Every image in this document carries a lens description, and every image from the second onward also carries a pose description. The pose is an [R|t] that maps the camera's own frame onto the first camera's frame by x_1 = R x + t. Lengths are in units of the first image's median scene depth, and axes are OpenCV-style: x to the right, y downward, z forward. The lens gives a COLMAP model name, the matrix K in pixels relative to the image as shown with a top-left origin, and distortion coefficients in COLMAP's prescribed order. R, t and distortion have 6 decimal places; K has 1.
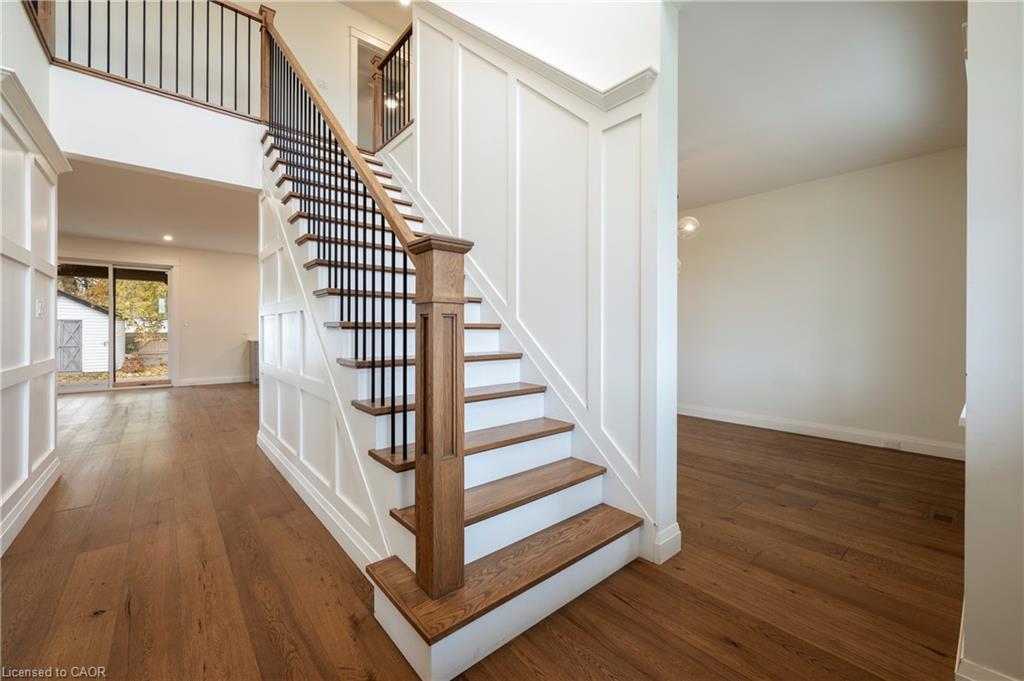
lens RADIAL K [[409.7, 0, 510.0], [0, 409.7, 331.5], [0, 0, 1]] dist [-0.000764, 0.000078]
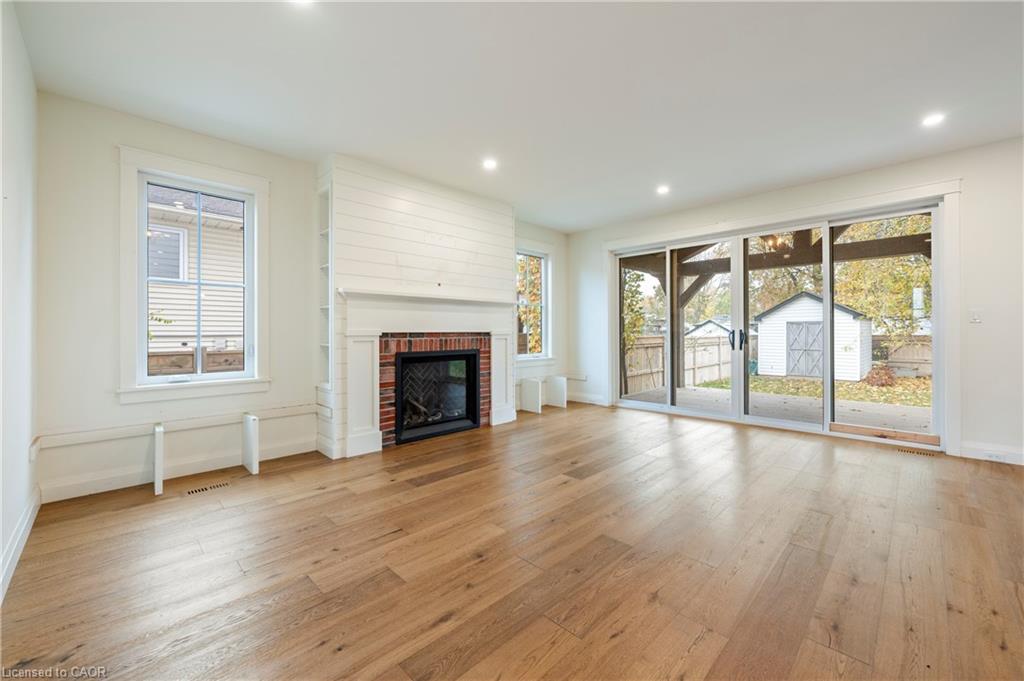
lens RADIAL K [[409.7, 0, 510.0], [0, 409.7, 331.5], [0, 0, 1]] dist [-0.000764, 0.000078]
pose [[0.082386, -0.005681, -0.996584, -0.184301], [-0.002214, 0.999980, -0.005884, 0.001838], [0.996598, 0.002691, 0.082372, 0.216208]]
